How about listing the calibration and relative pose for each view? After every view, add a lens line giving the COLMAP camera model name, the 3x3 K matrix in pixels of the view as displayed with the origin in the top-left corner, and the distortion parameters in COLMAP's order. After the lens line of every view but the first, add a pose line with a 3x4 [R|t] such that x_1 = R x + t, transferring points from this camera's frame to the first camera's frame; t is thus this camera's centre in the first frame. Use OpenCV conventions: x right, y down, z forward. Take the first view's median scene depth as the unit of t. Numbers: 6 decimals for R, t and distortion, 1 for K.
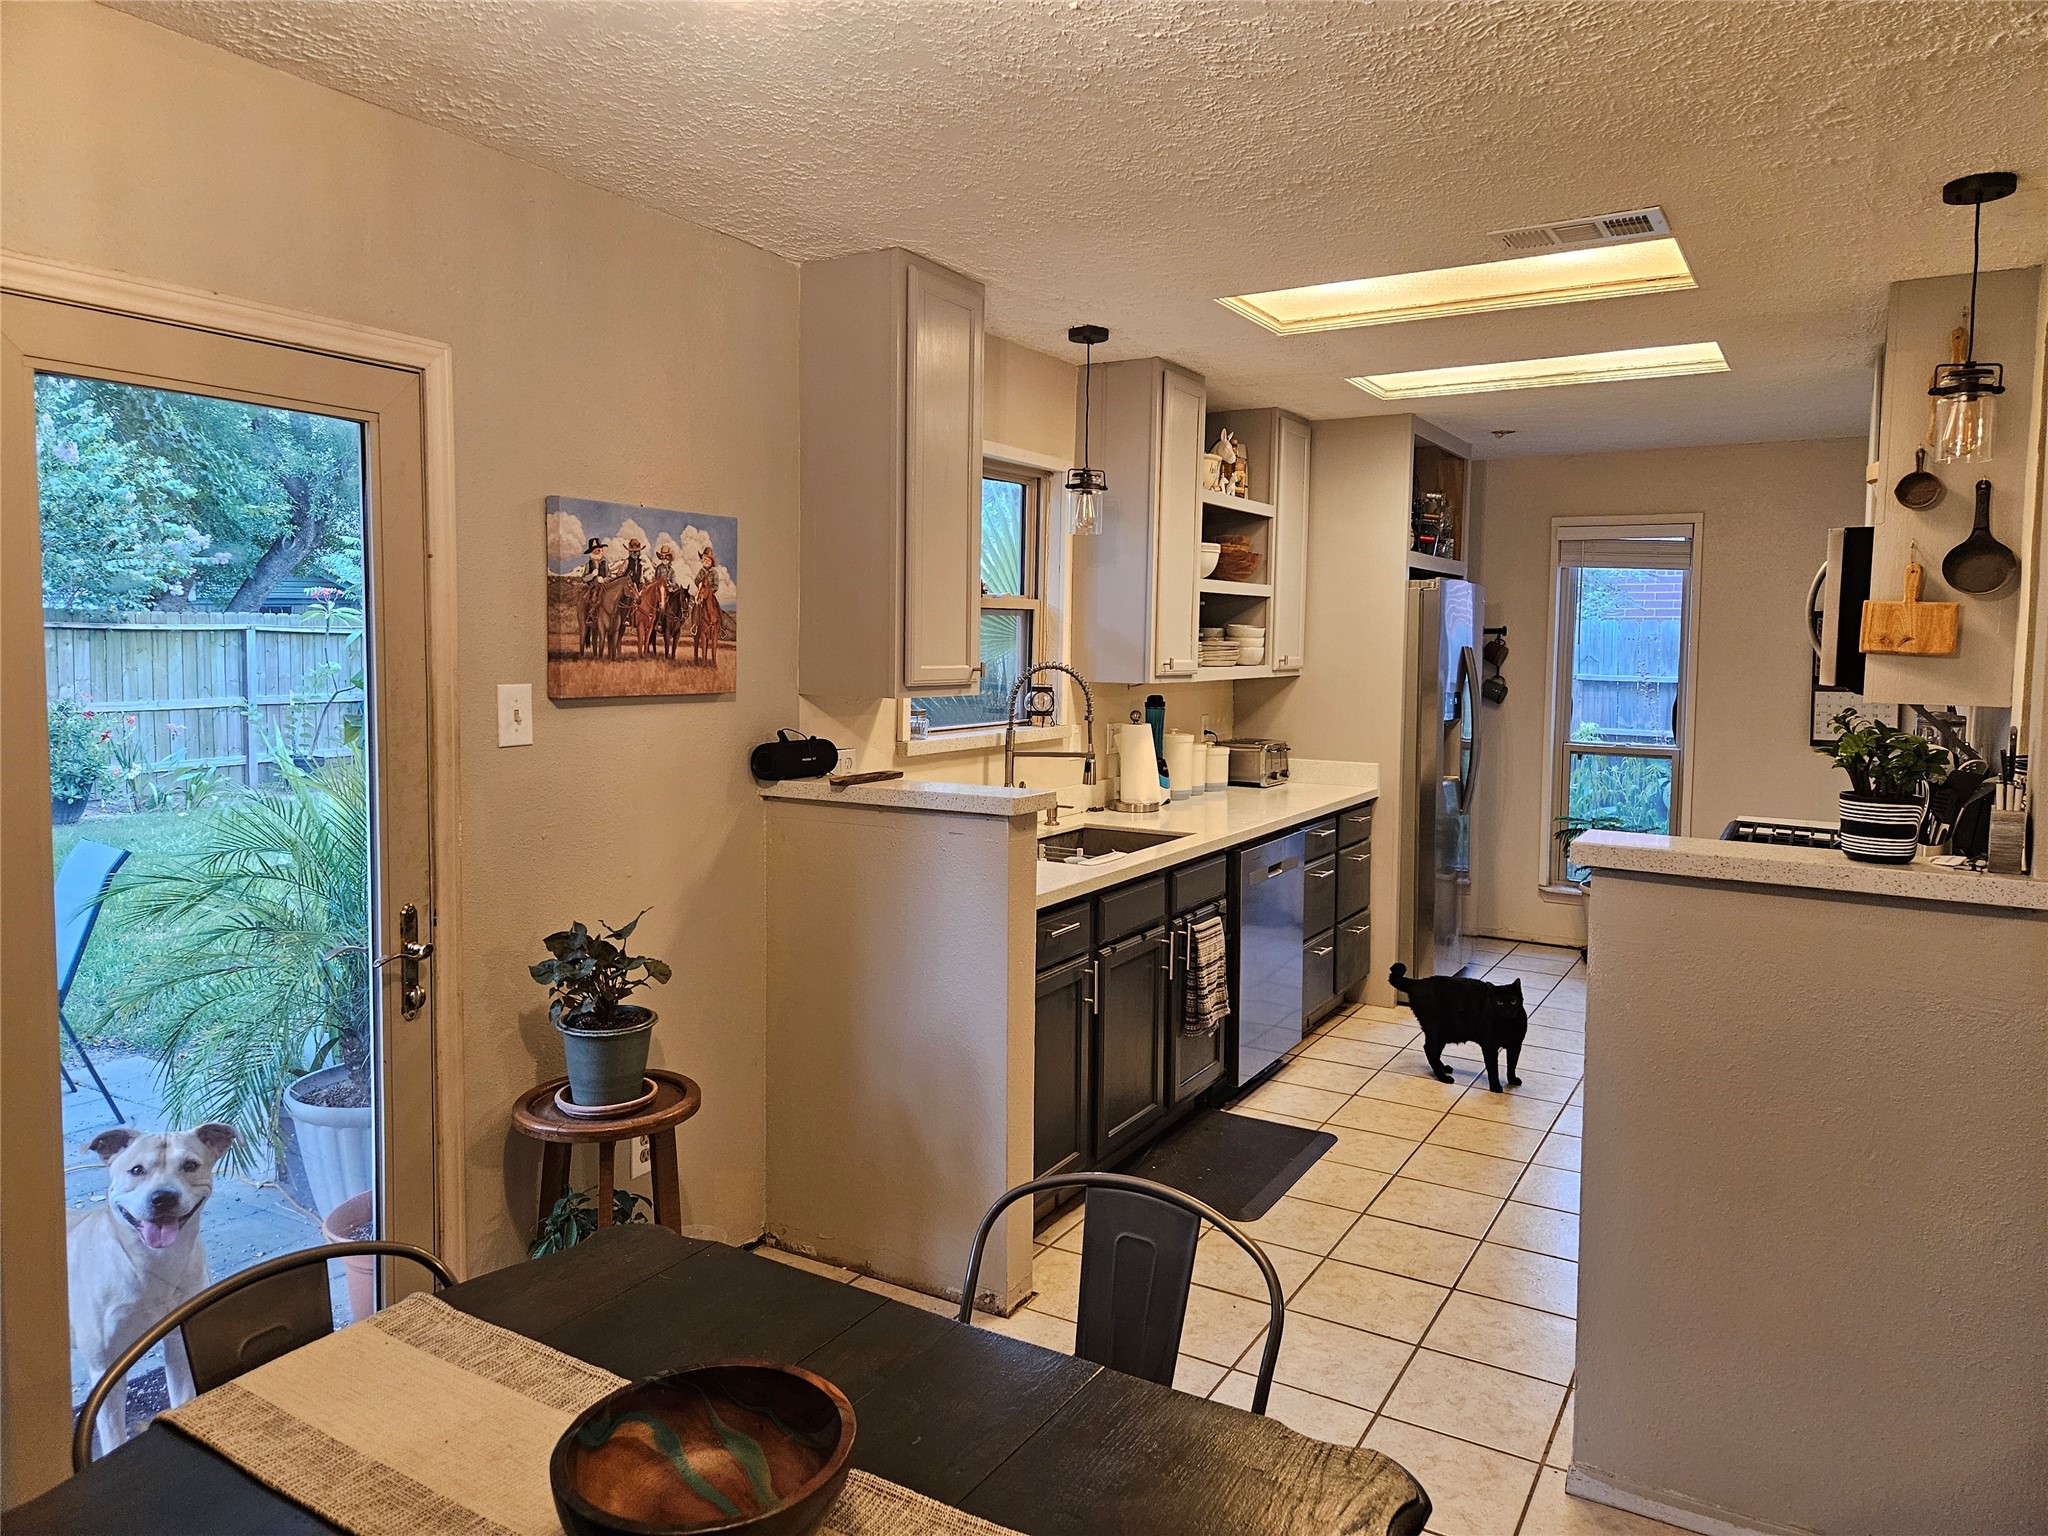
lens RADIAL K [[1377.3, 0, 1021.5], [0, 1377.3, 740.1], [0, 0, 1]] dist [0.067429, -0.054478]
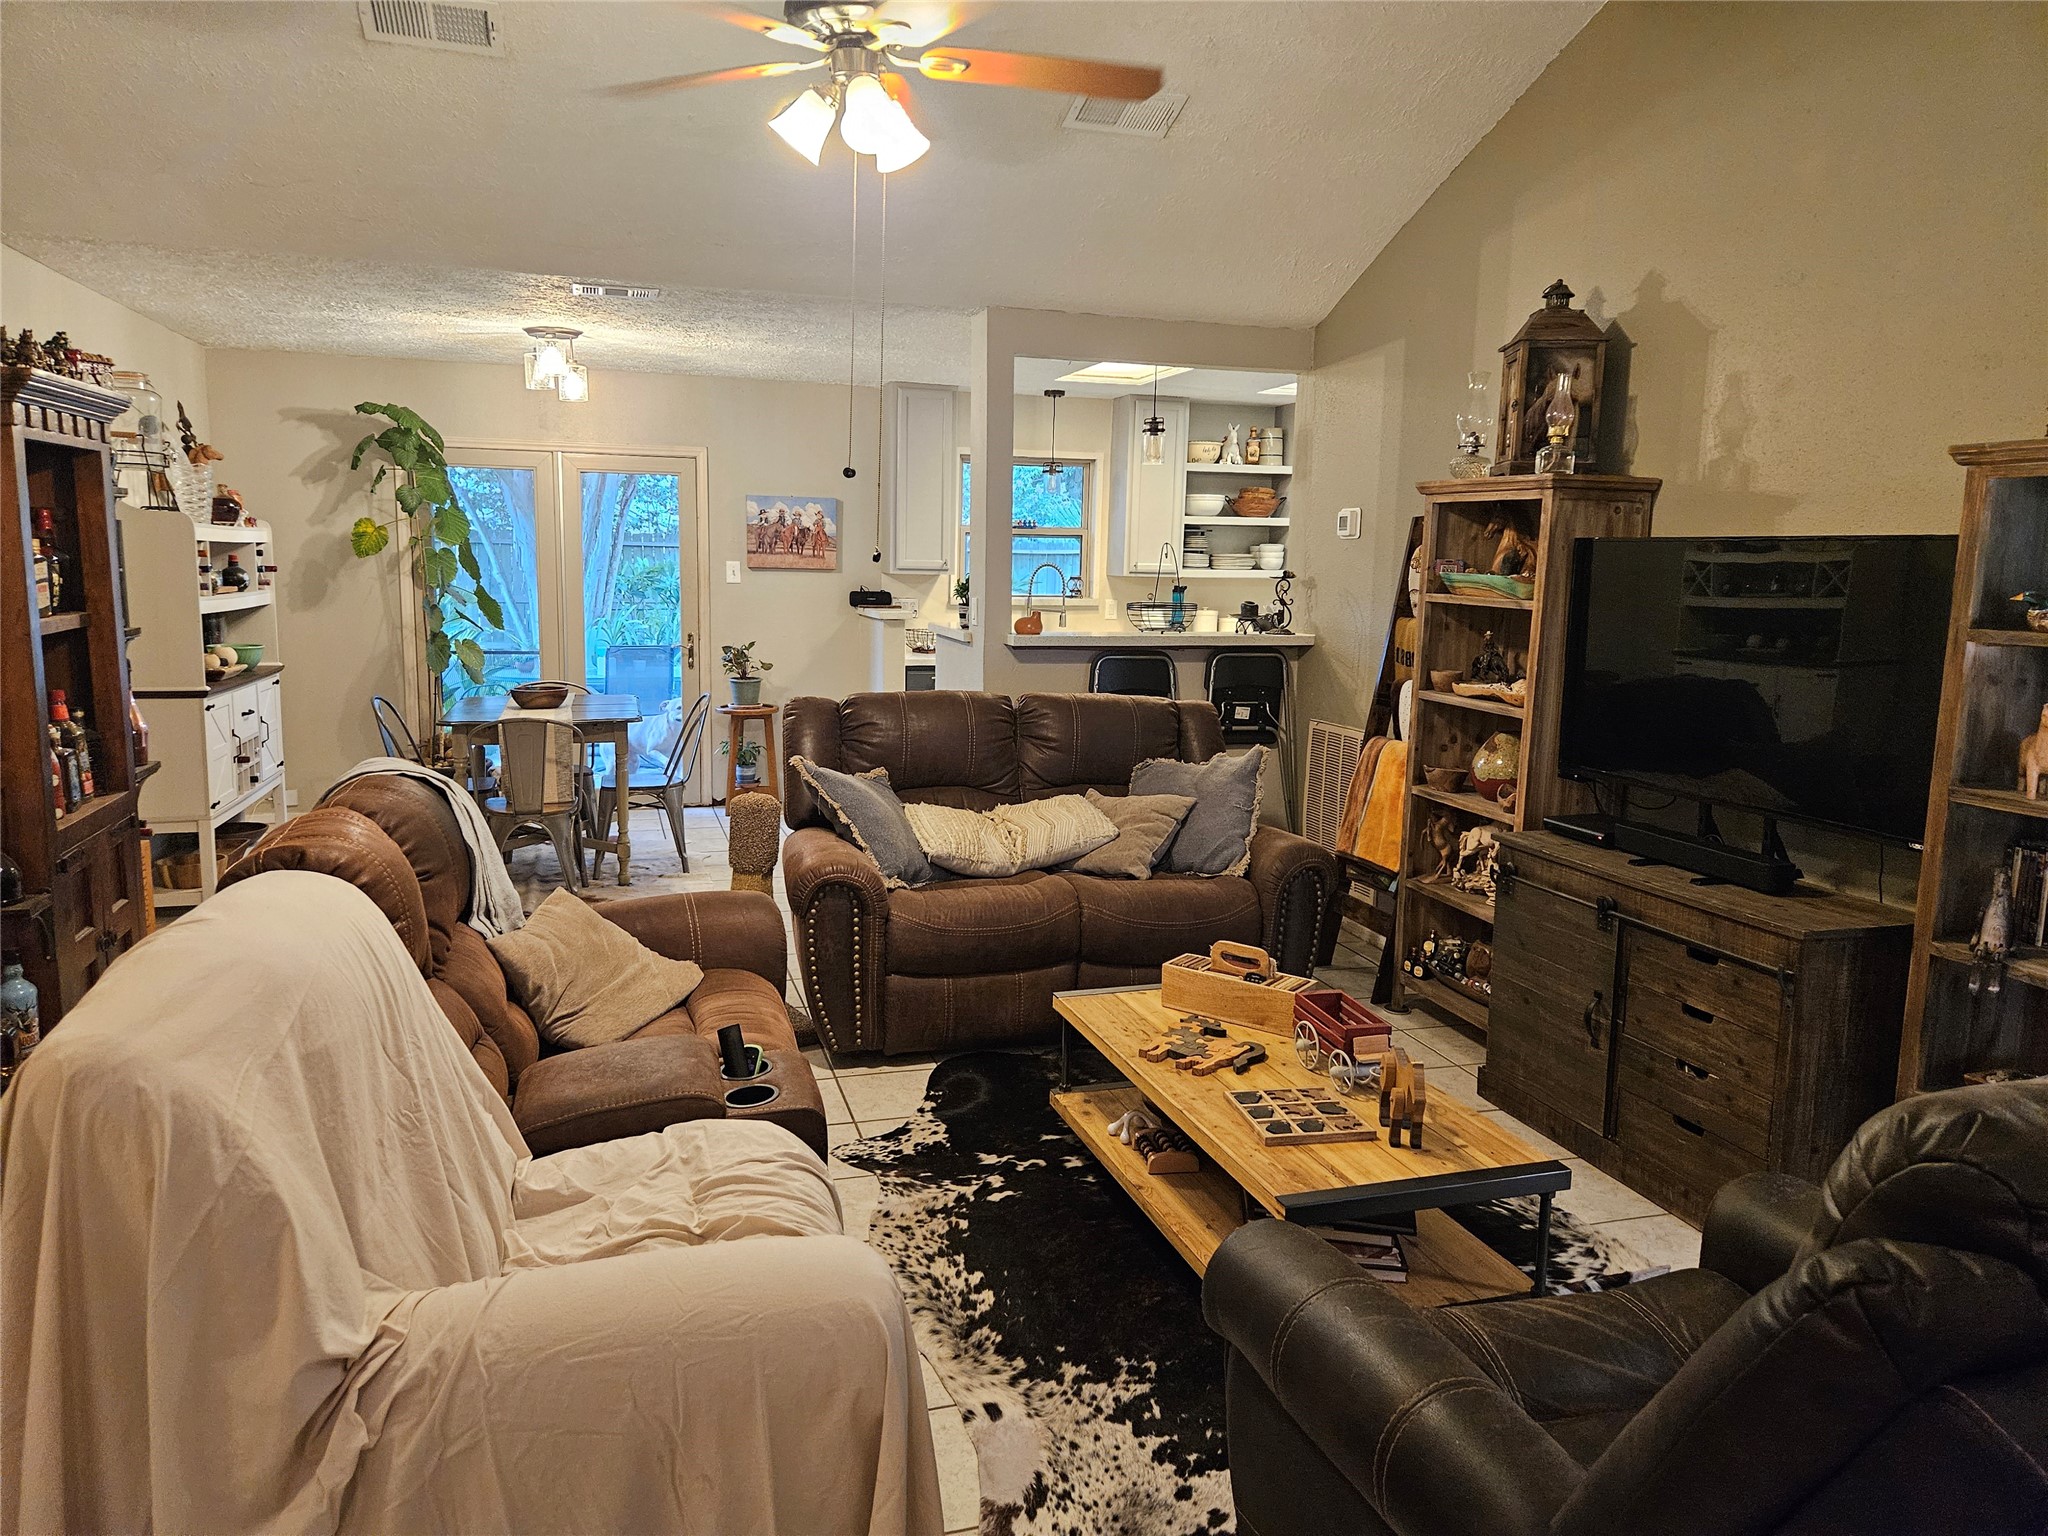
lens RADIAL K [[1377.3, 0, 1016.9], [0, 1377.3, 757.4], [0, 0, 1]] dist [0.067429, -0.054478]
pose [[0.731552, 0.102081, -0.674101, 1.101355], [-0.061214, 0.994569, 0.084179, 0.046791], [0.679032, -0.020317, 0.733827, -0.386960]]
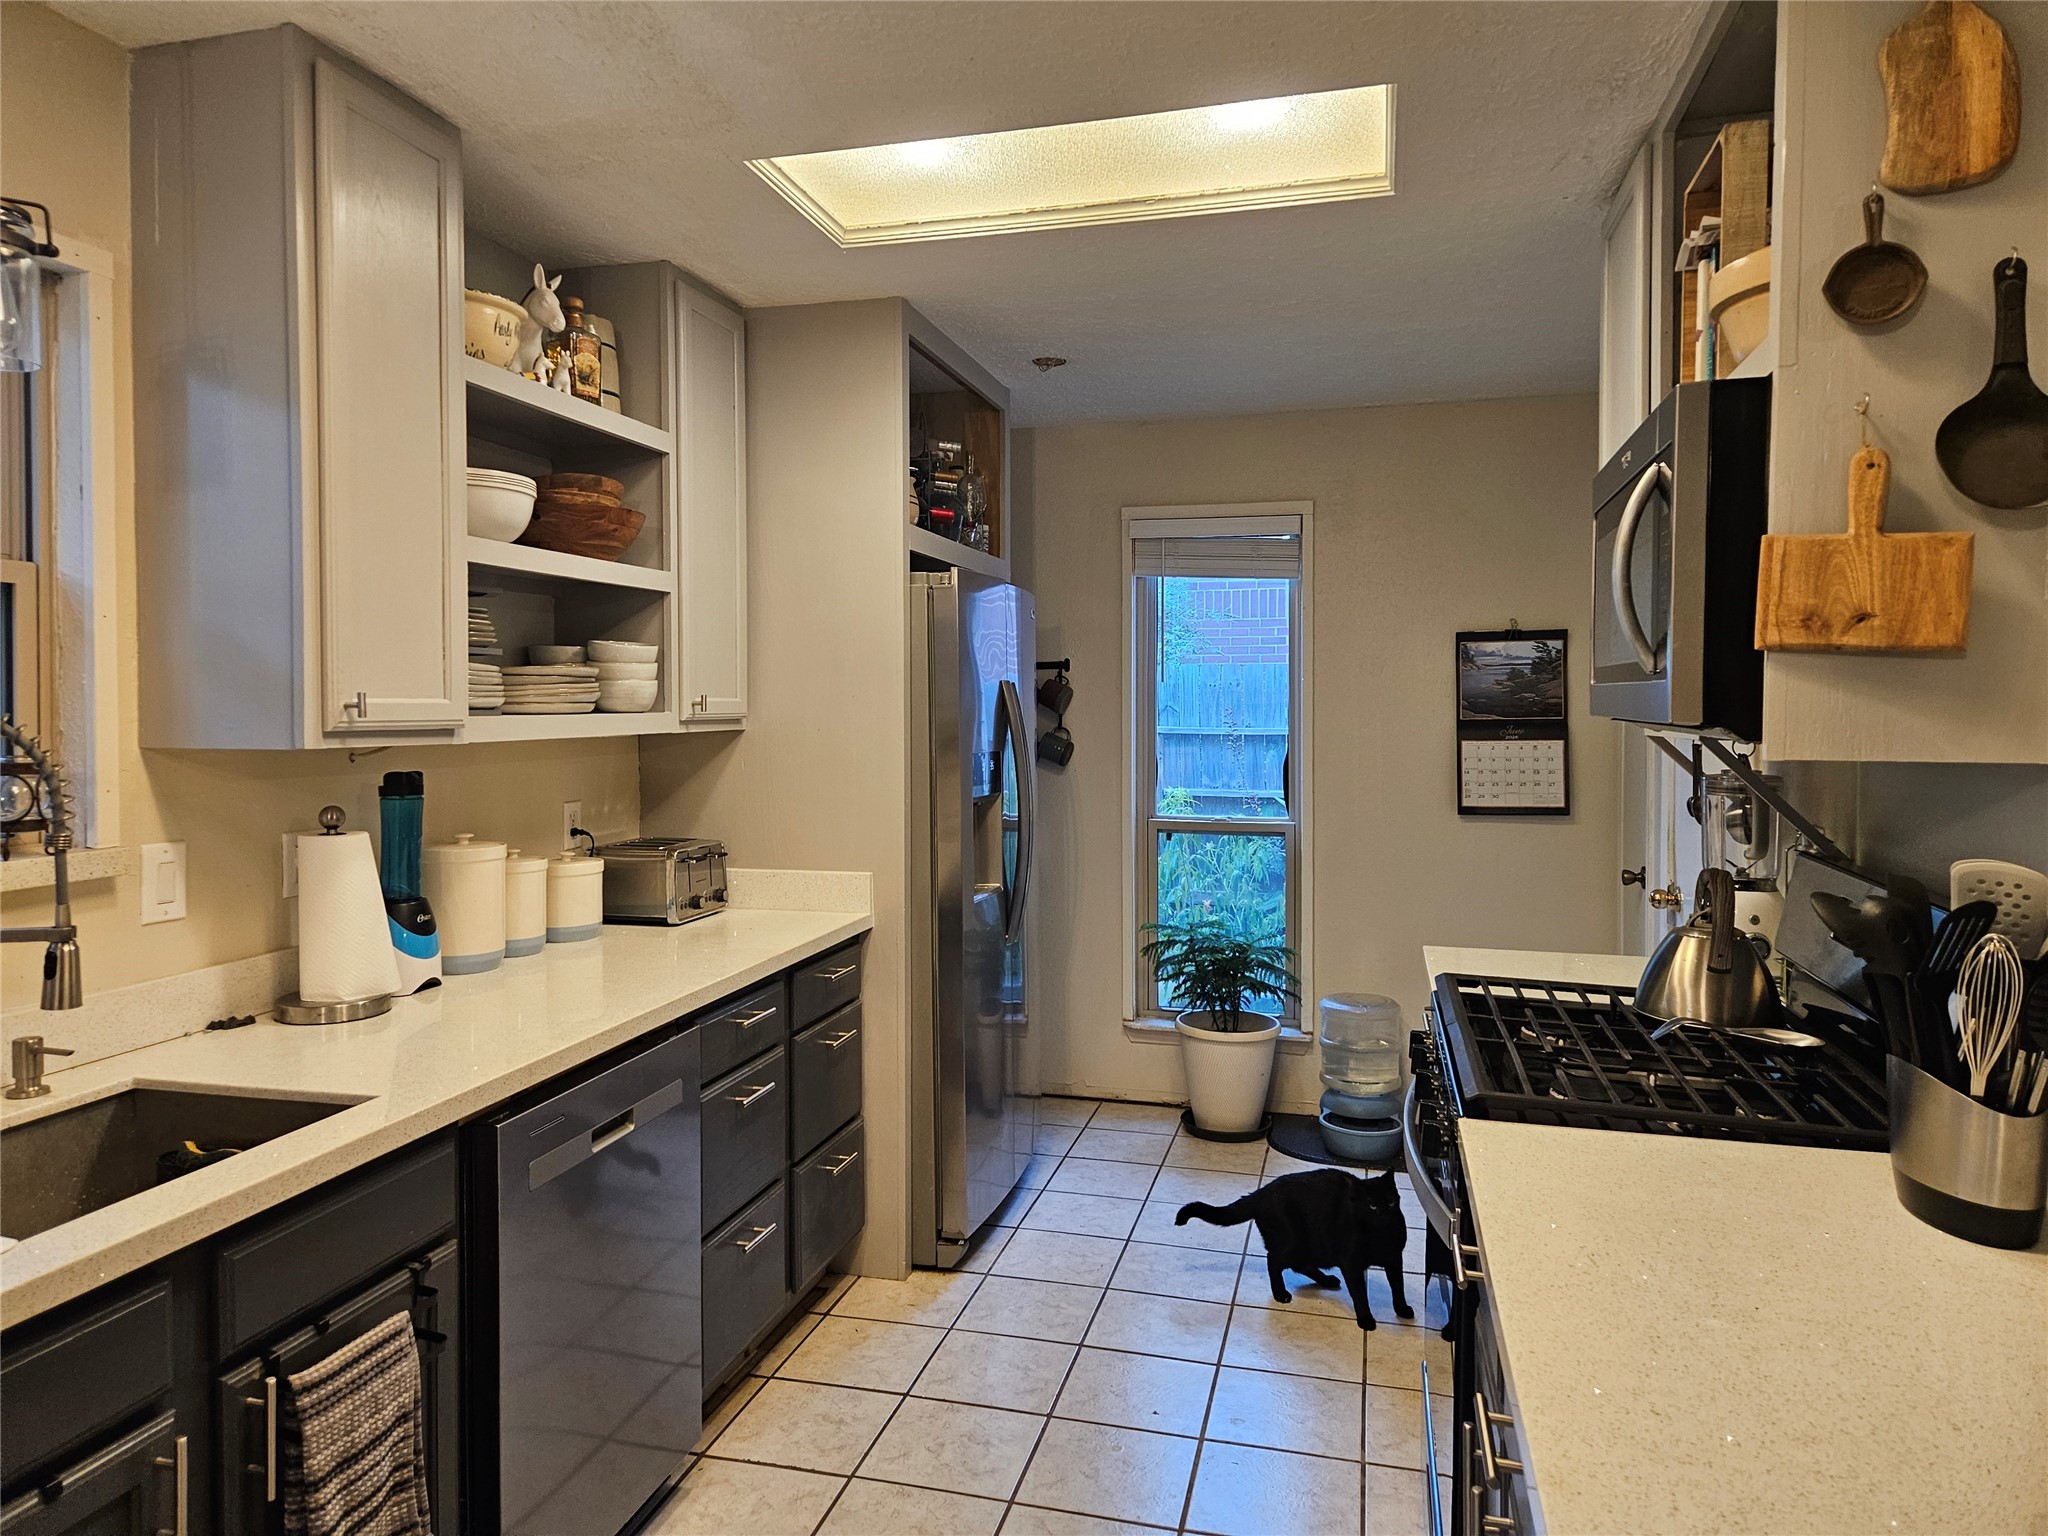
lens RADIAL K [[1377.3, 0, 1017.1], [0, 1377.3, 767.0], [0, 0, 1]] dist [0.067429, -0.054478]
pose [[0.960076, -0.025606, 0.278566, 0.167164], [0.032856, 0.999231, -0.021385, -0.015804], [-0.277804, 0.029684, 0.960179, 0.439428]]
